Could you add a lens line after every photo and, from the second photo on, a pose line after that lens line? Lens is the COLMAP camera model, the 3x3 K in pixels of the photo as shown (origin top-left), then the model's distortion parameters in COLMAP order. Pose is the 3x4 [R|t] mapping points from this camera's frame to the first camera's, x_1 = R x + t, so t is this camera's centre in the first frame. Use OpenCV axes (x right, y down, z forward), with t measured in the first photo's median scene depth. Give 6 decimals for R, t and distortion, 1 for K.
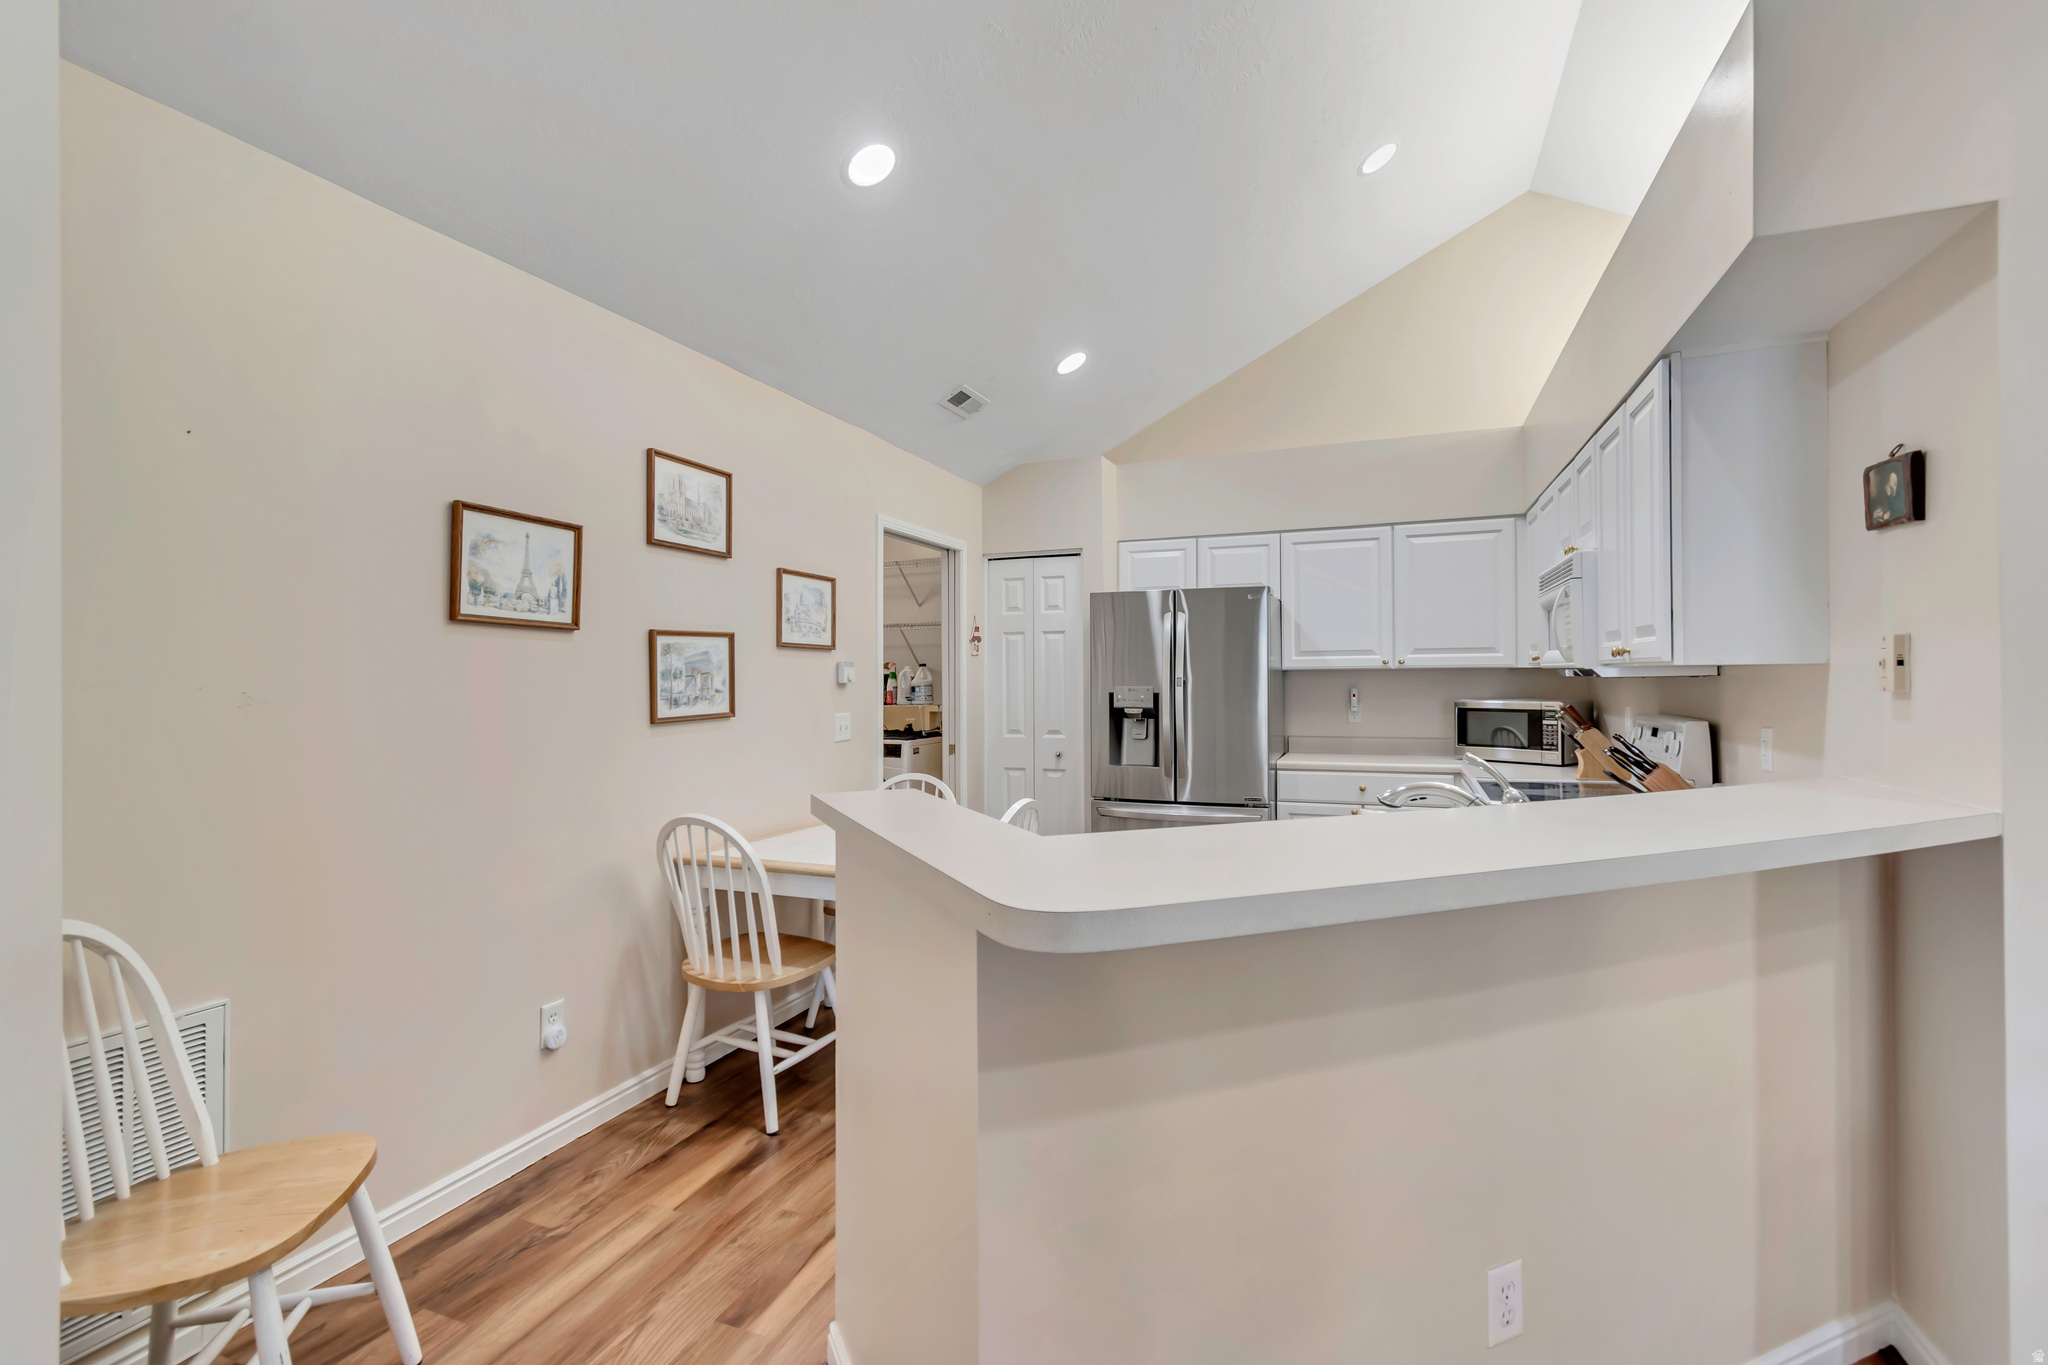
lens RADIAL K [[917.5, 0, 1025.4], [0, 917.5, 681.1], [0, 0, 1]] dist [-0.000495, -0.000190]
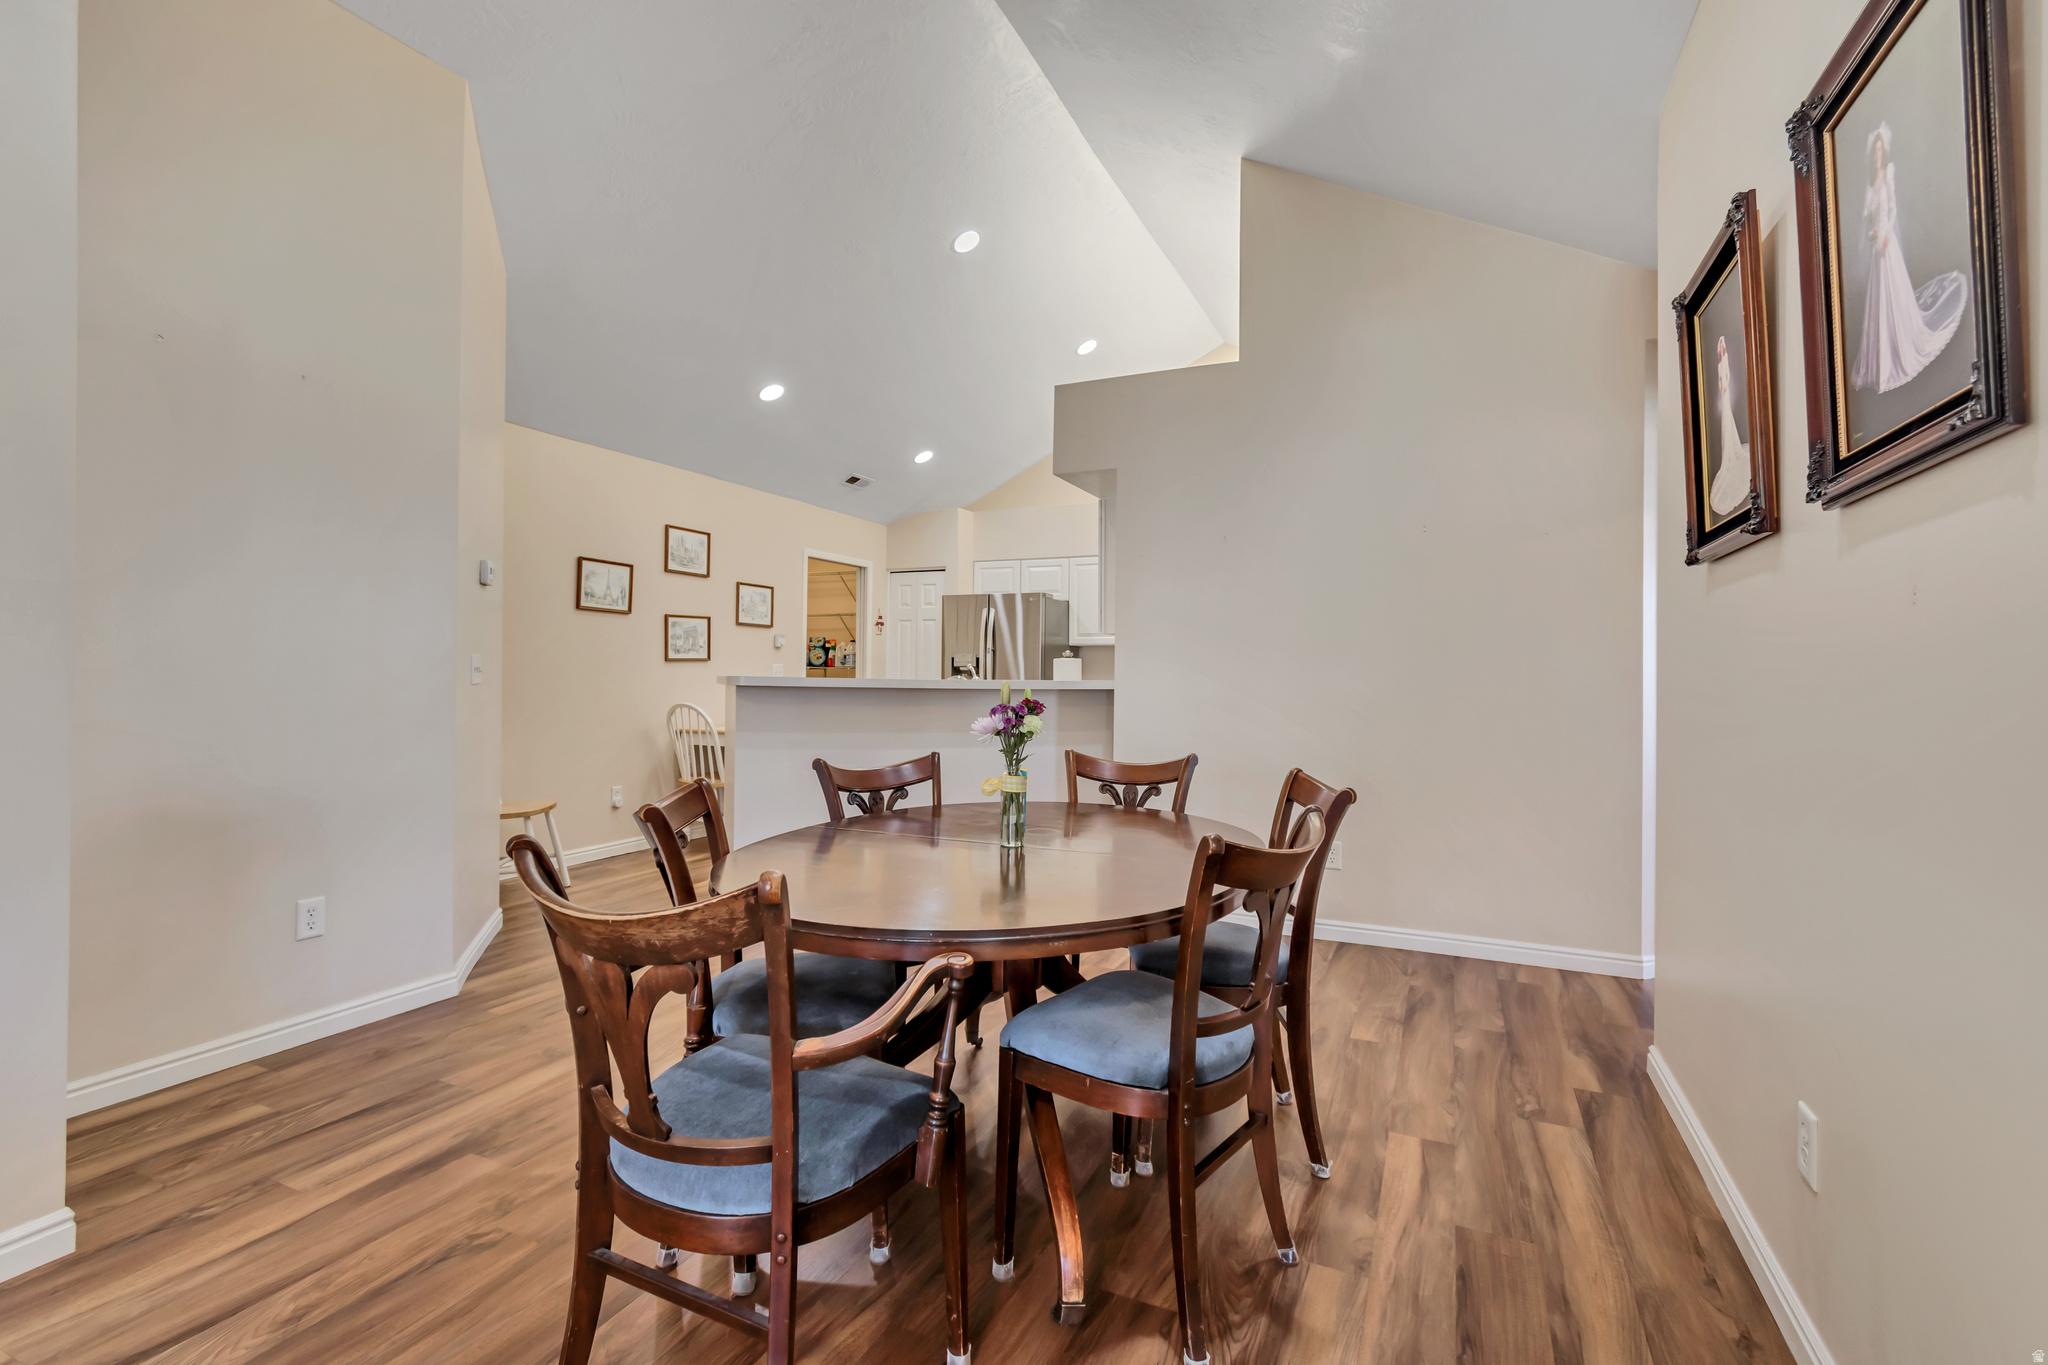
lens RADIAL K [[917.5, 0, 1017.7], [0, 917.5, 671.9], [0, 0, 1]] dist [-0.000495, -0.000190]
pose [[0.998575, 0.013054, -0.051751, 0.312595], [-0.013214, 0.999909, -0.002750, 0.044064], [0.051710, 0.003430, 0.998656, -0.647753]]
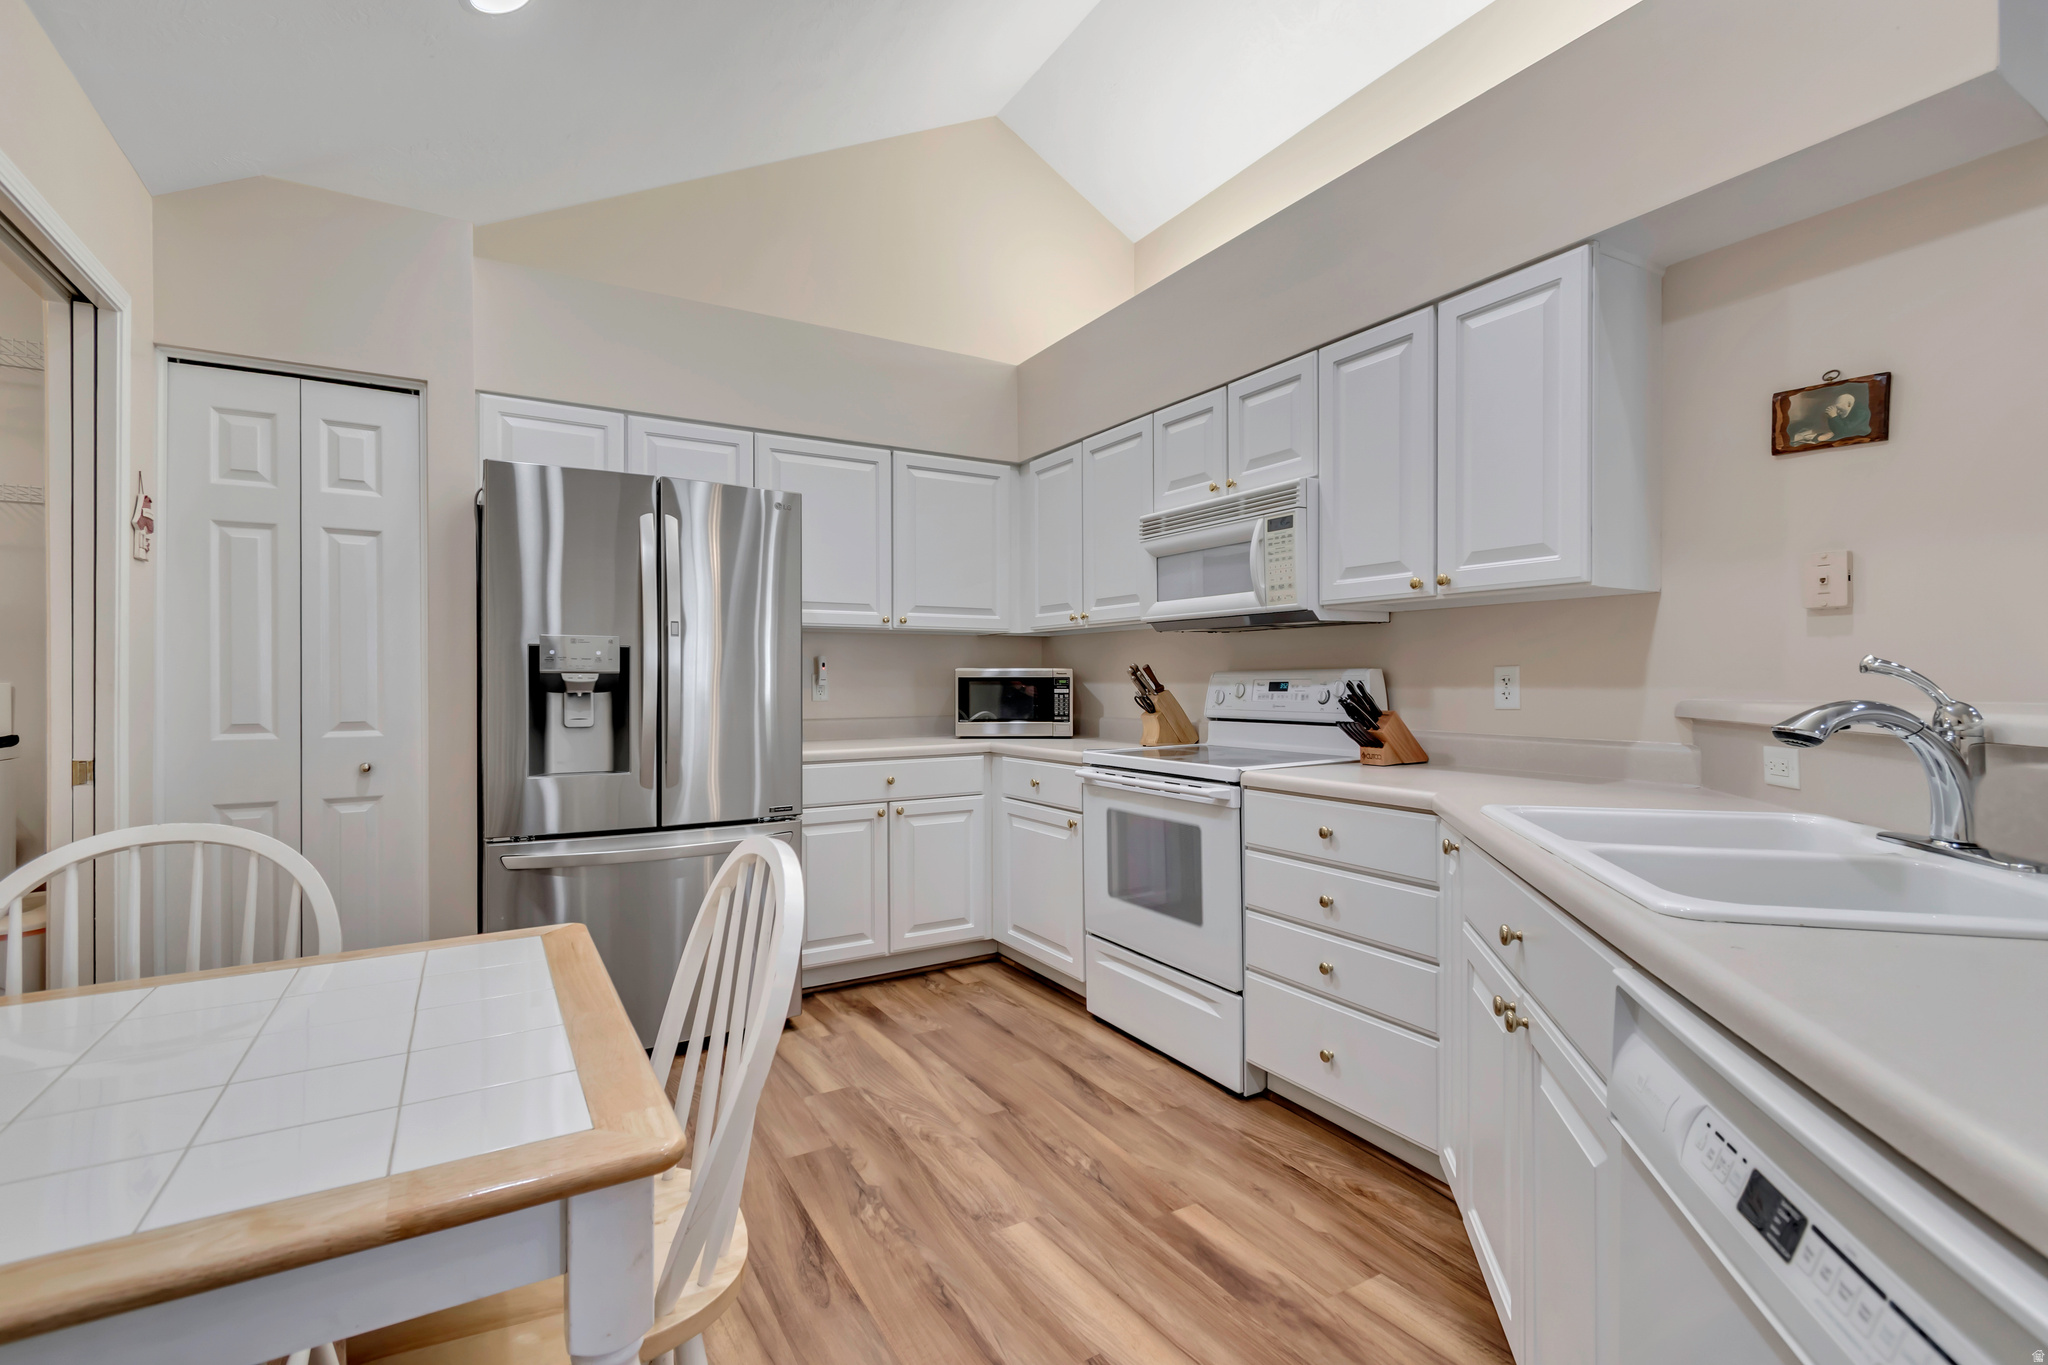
lens RADIAL K [[917.5, 0, 1024.4], [0, 917.5, 693.0], [0, 0, 1]] dist [-0.000495, -0.000190]
pose [[0.600303, -0.002591, 0.799769, -0.184008], [0.002443, 0.999996, 0.001406, 0.044461], [-0.799769, 0.001109, 0.600307, 0.463168]]
